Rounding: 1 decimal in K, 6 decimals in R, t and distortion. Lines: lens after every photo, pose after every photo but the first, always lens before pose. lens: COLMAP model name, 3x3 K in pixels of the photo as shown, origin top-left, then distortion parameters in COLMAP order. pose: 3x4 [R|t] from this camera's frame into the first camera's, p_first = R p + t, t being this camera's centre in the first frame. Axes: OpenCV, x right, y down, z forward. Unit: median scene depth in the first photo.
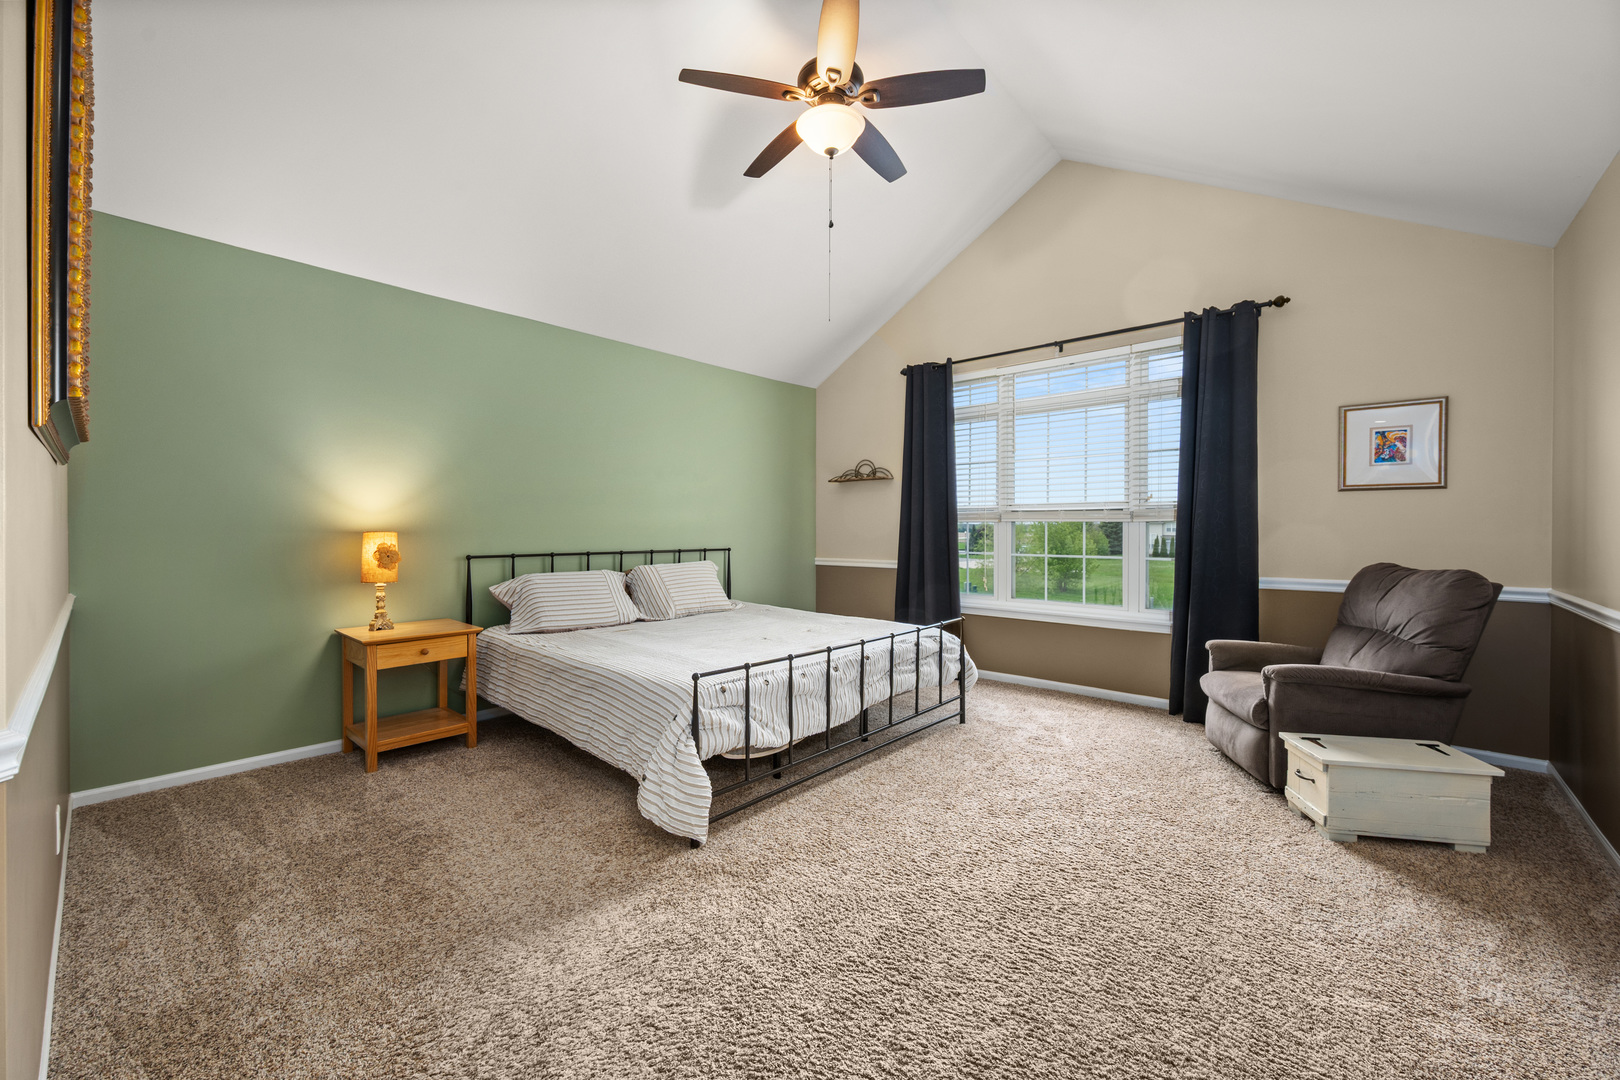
lens RADIAL K [[637.1, 0, 806.3], [0, 637.1, 538.4], [0, 0, 1]] dist [-0.002041, 0.000263]
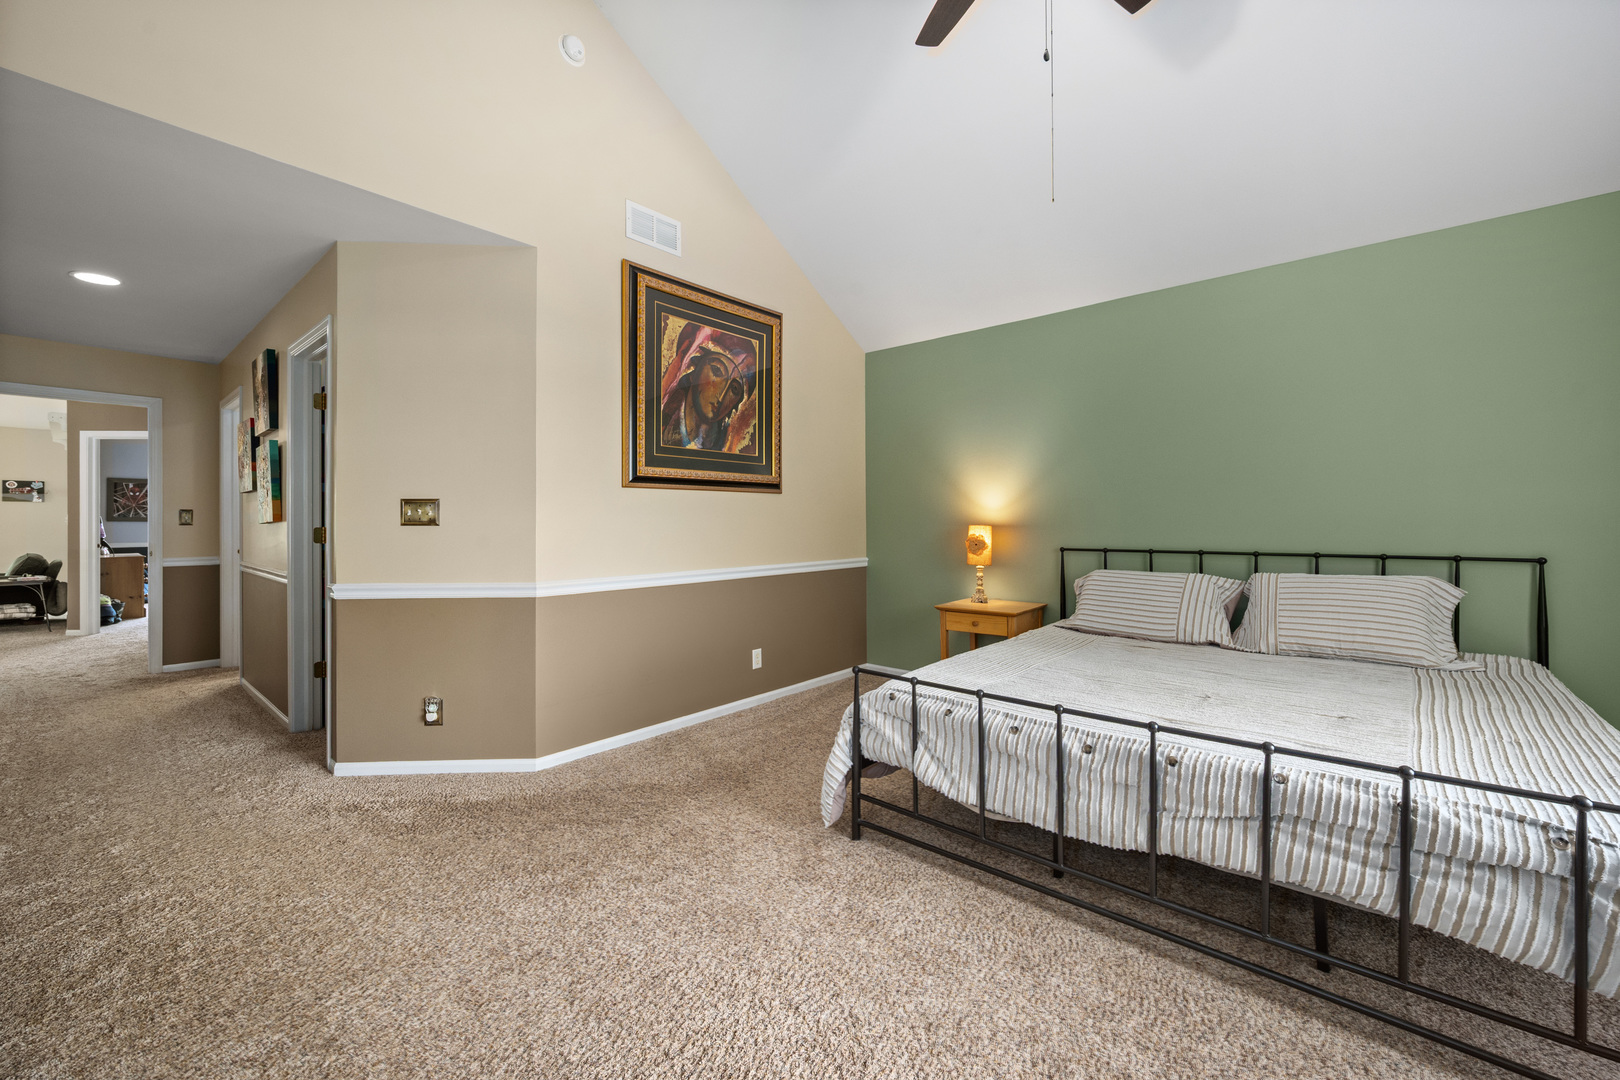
lens RADIAL K [[637.1, 0, 823.3], [0, 637.1, 526.3], [0, 0, 1]] dist [-0.002041, 0.000263]
pose [[0.026815, 0.003079, -0.999636, 1.452037], [-0.010905, 0.999937, 0.002787, -0.020443], [0.999581, 0.010826, 0.026847, 1.610943]]
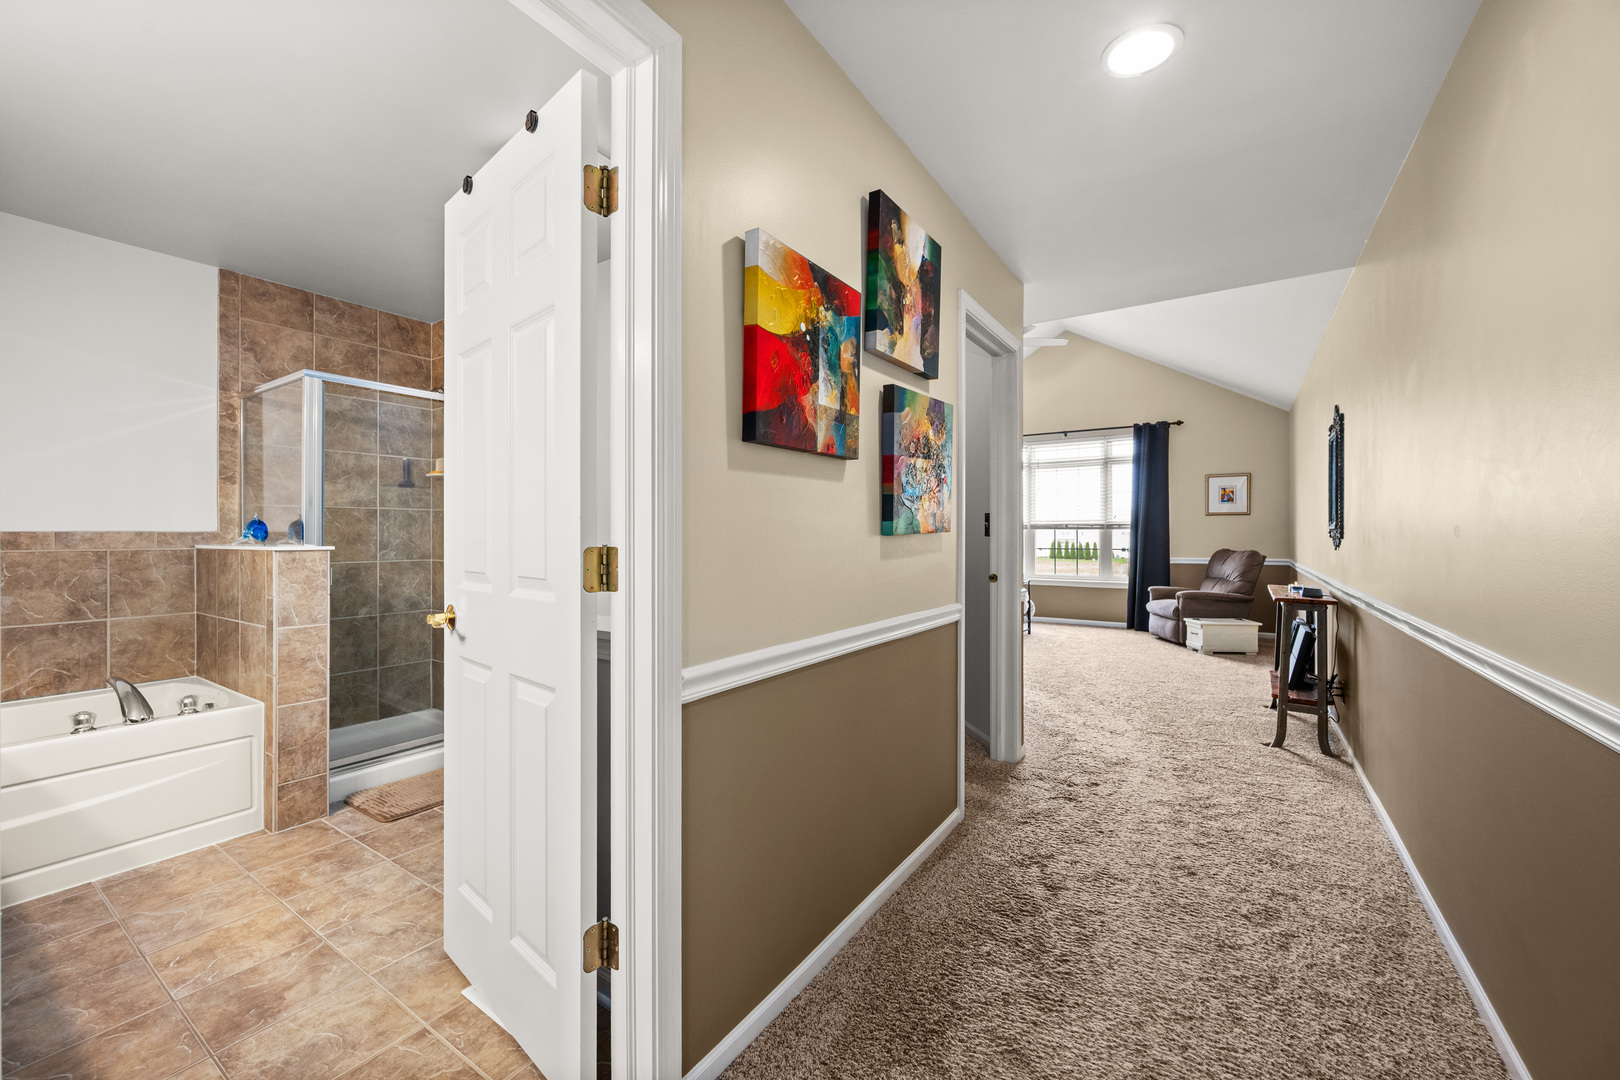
lens RADIAL K [[637.1, 0, 801.3], [0, 637.1, 537.7], [0, 0, 1]] dist [-0.002041, 0.000263]
pose [[0.991521, 0.001344, 0.129942, -0.727461], [0.000038, 0.999943, -0.010633, 0.019476], [-0.129949, 0.010547, 0.991465, -0.871351]]
